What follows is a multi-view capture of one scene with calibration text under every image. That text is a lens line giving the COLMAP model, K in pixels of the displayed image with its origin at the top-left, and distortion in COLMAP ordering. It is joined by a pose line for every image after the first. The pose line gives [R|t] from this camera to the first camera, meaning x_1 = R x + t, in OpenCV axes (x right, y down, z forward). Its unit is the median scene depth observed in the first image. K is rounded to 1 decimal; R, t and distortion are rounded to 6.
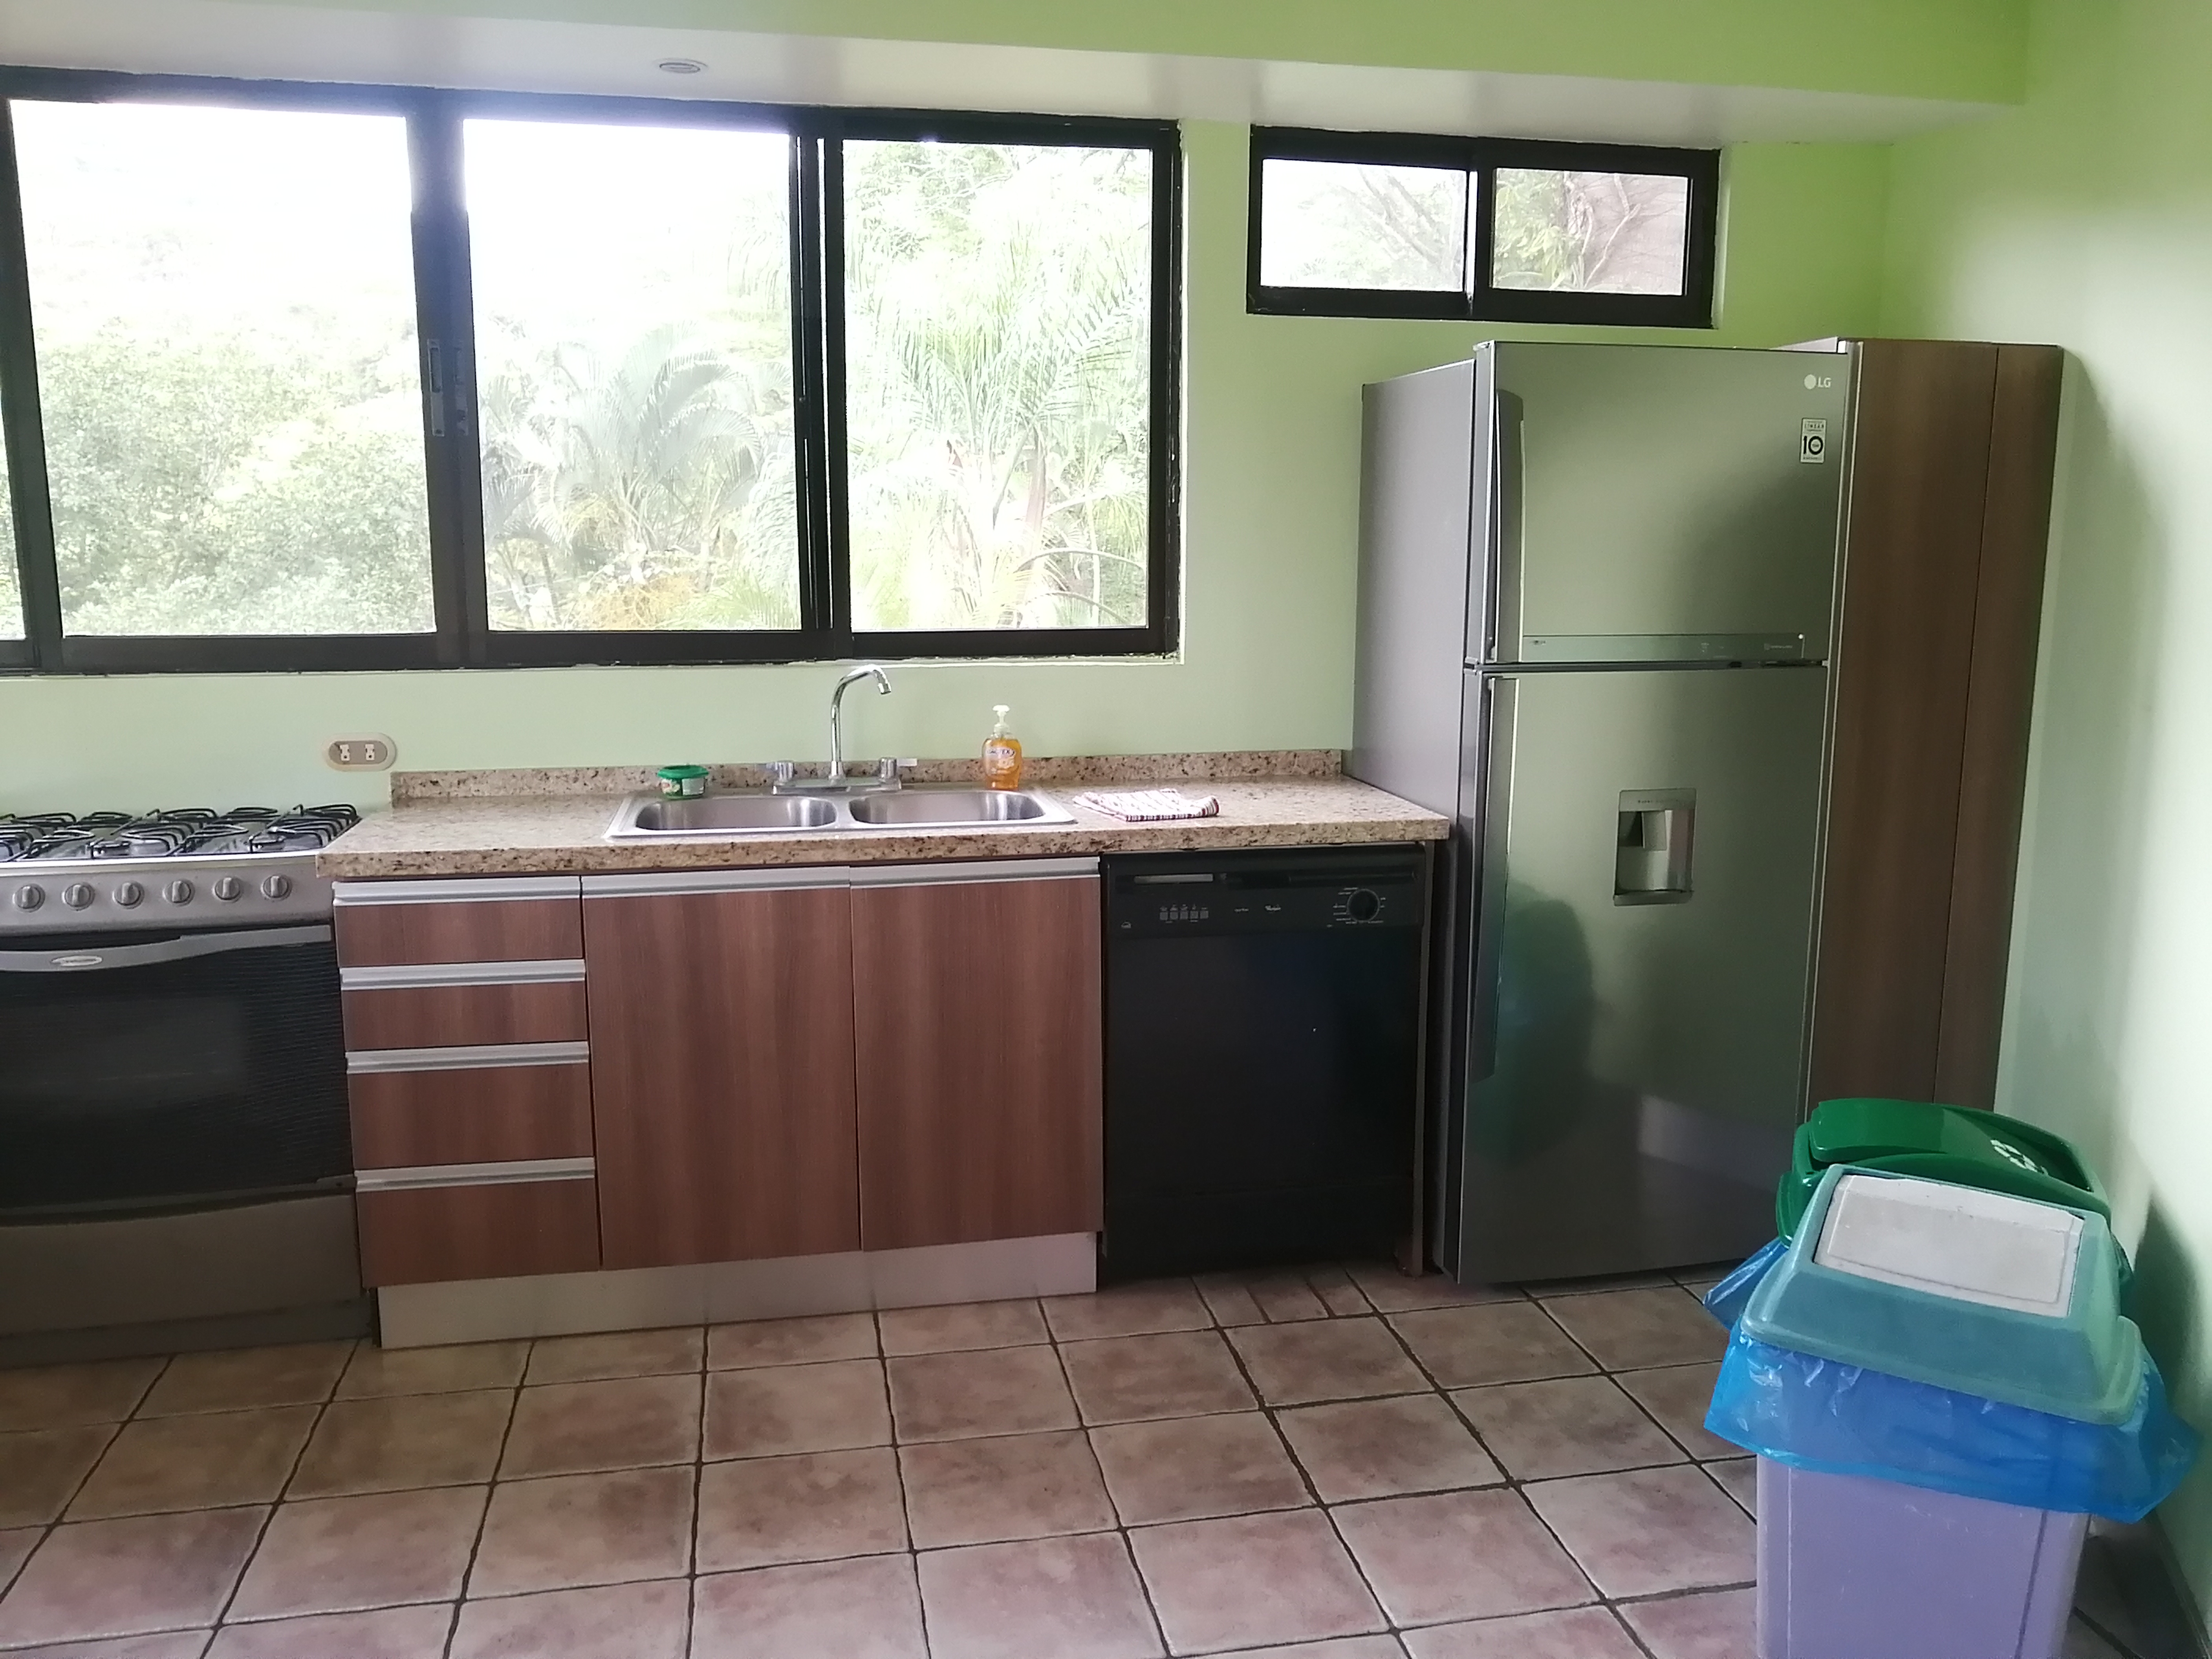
lens RADIAL K [[1751.2, 0, 1114.8], [0, 1751.2, 862.5], [0, 0, 1]] dist [-0.045512, 0.000843]
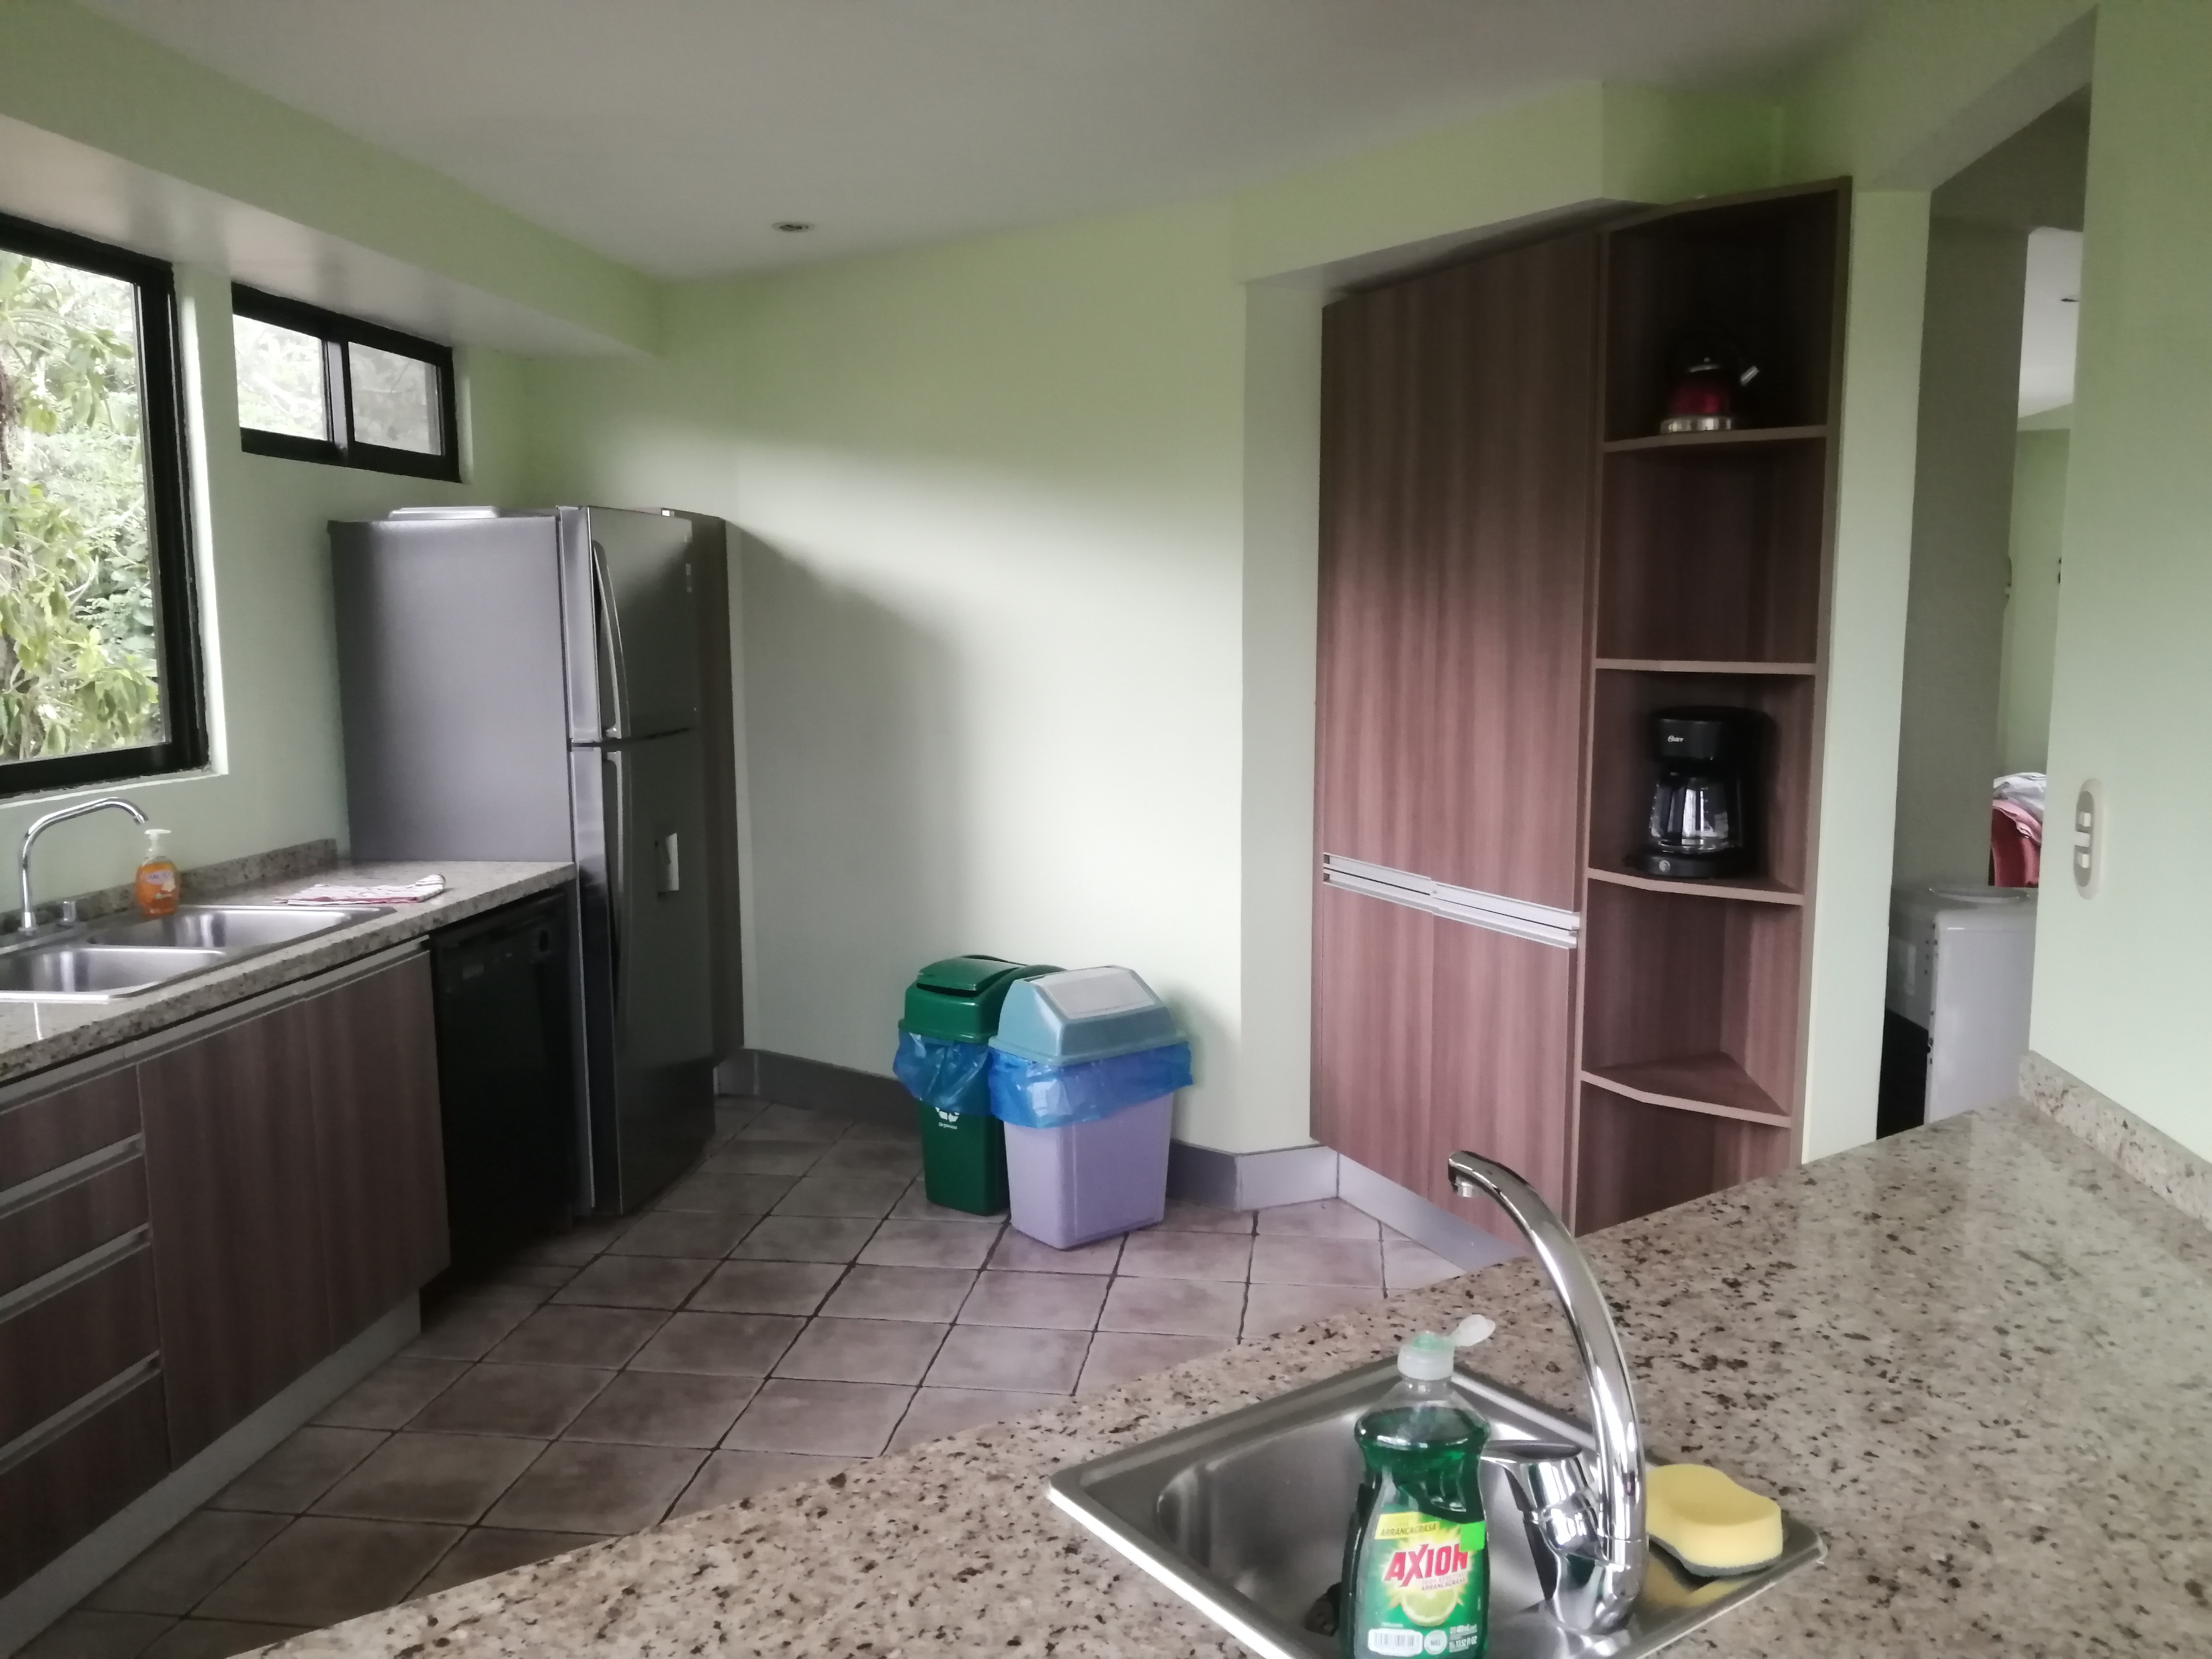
lens RADIAL K [[1751.2, 0, 1114.8], [0, 1751.2, 862.5], [0, 0, 1]] dist [-0.045512, 0.000843]
pose [[0.311577, -0.138412, 0.940086, -0.953048], [0.181611, 0.979771, 0.084063, -0.064269], [-0.932704, 0.144538, 0.330412, 0.200752]]
